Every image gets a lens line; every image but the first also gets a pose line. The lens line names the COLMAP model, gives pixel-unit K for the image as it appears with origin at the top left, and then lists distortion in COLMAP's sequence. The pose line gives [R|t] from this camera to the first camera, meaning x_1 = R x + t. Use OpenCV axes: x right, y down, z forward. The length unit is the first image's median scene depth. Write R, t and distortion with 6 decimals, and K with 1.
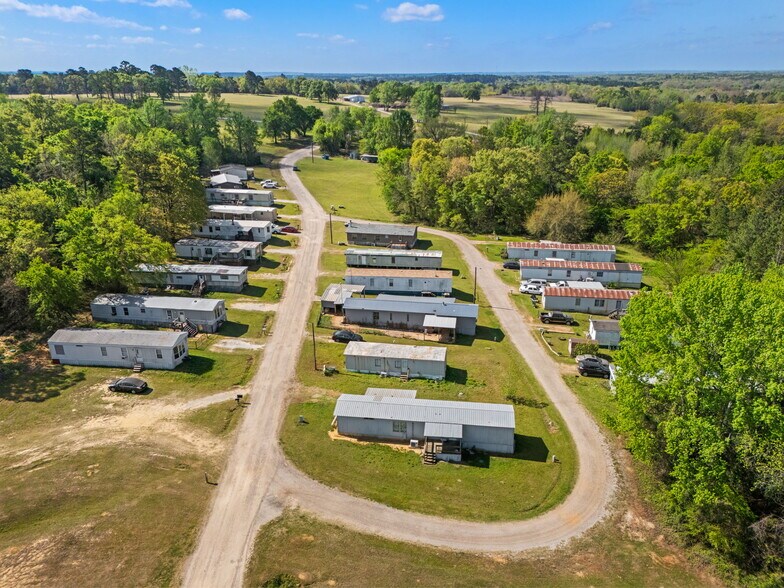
lens RADIAL K [[583.5, 0, 392.0], [0, 583.5, 294.0], [0, 0, 1]] dist [0.093094, -0.112511]
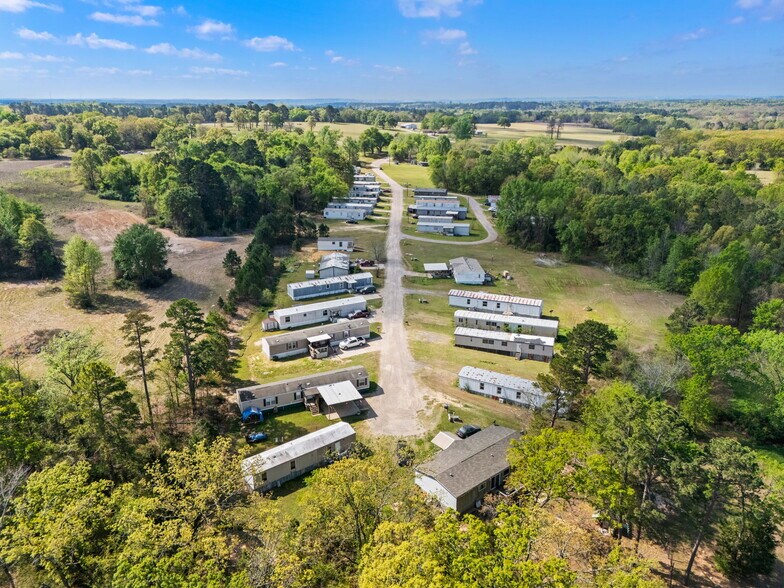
lens RADIAL K [[583.5, 0, 392.0], [0, 583.5, 294.0], [0, 0, 1]] dist [0.093094, -0.112511]
pose [[0.997049, 0.022494, -0.073398, 0.006724], [-0.025219, 0.999019, -0.036413, 0.330566], [0.072506, 0.038157, 0.996638, -1.072447]]
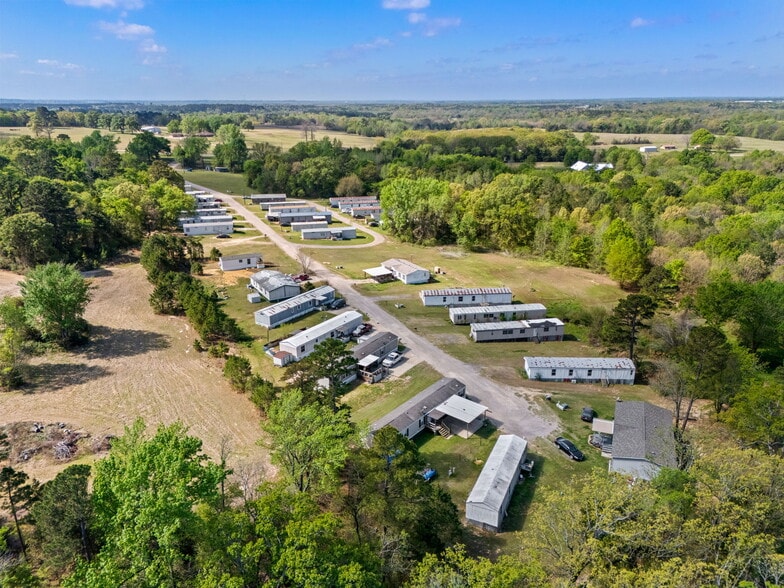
lens RADIAL K [[581.7, 0, 399.1], [0, 581.7, 294.1], [0, 0, 1]] dist [0.072054, -0.000603]
pose [[0.915908, -0.127706, 0.380530, -0.395292], [0.142857, 0.989674, -0.011711, 0.294969], [-0.375105, 0.065088, 0.924694, -0.970833]]
